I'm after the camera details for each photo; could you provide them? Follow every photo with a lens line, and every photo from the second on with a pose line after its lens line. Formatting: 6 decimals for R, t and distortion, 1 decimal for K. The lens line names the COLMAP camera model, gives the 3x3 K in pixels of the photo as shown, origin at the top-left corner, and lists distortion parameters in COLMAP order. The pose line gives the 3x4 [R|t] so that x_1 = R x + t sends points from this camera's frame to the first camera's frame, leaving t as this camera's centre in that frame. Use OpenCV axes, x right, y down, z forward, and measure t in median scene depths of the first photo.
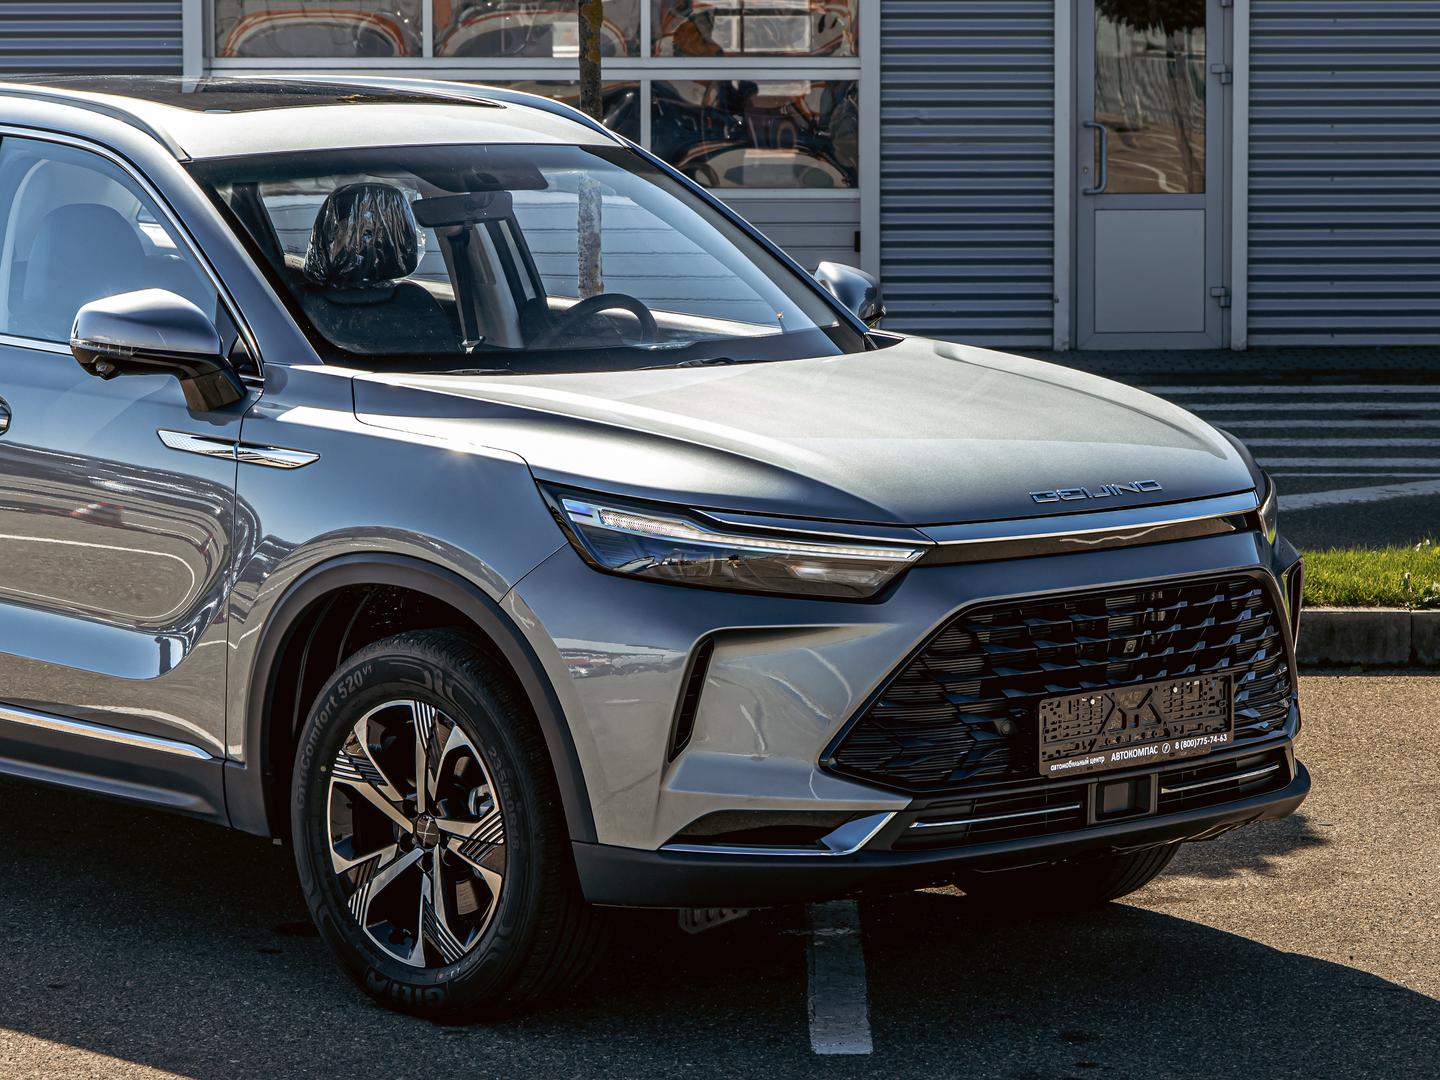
lens RADIAL K [[4861.4, 0, 723.5], [0, 4861.4, 538.7], [0, 0, 1]] dist [0.003502, 0.000000]
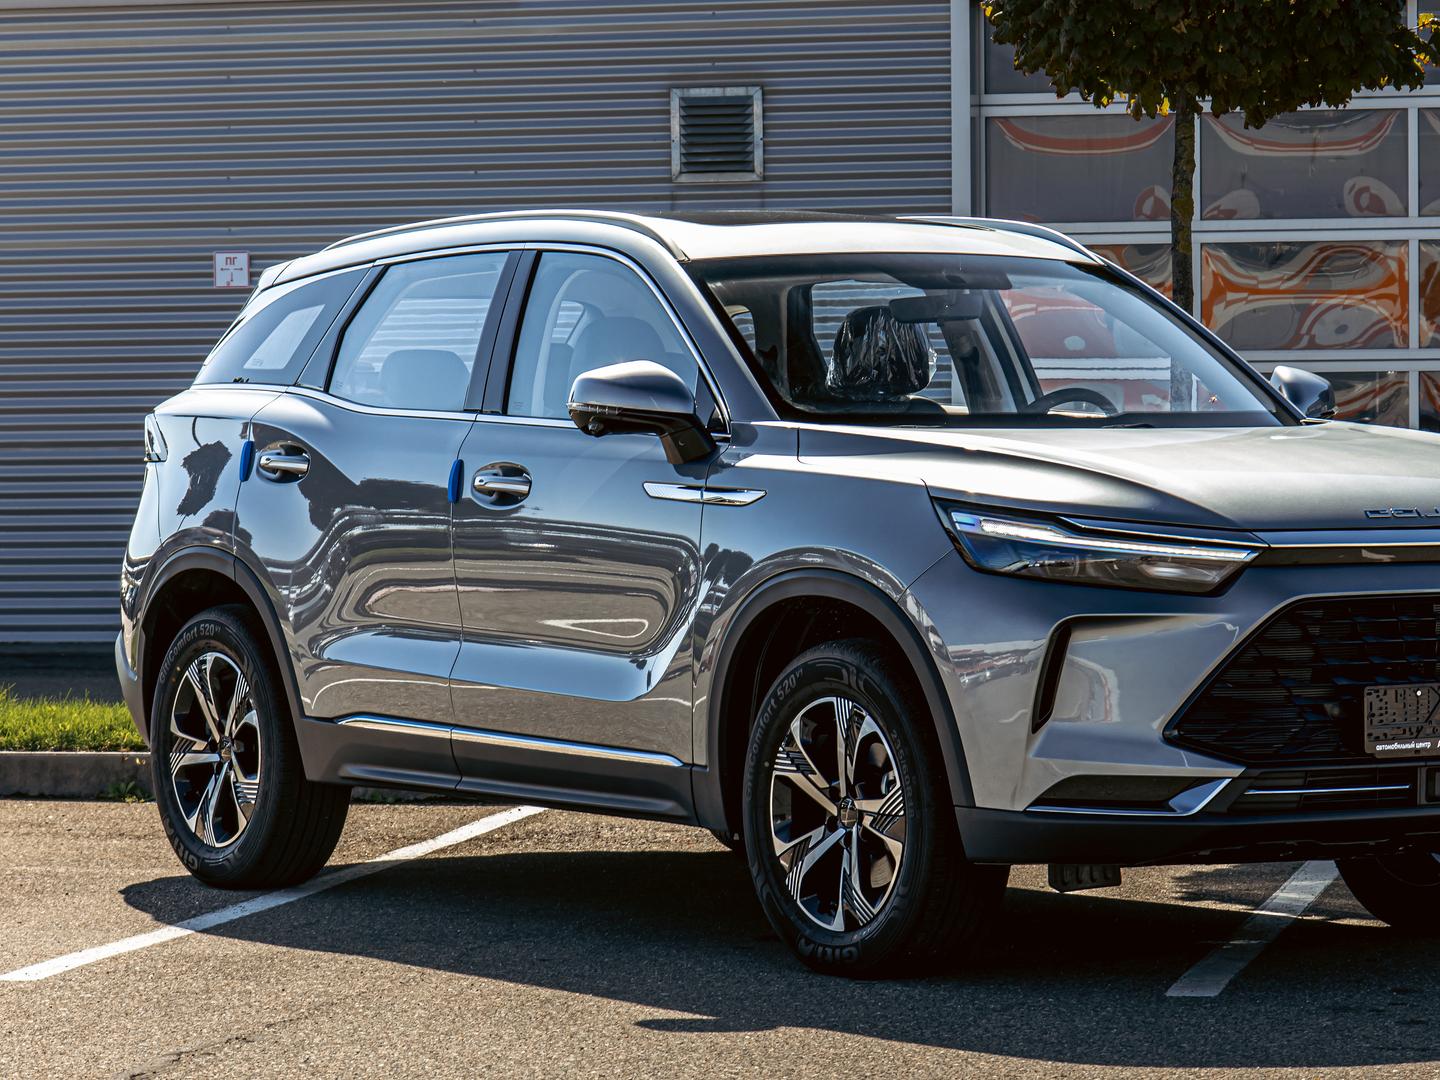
lens RADIAL K [[5557.7, 0, 717.4], [0, 5557.7, 541.2], [0, 0, 1]] dist [-0.131172, 0.000000]
pose [[0.978921, -0.005010, -0.204179, 0.177800], [-0.015470, 0.995008, -0.098585, 0.126742], [0.203653, 0.099666, 0.973957, -0.291410]]
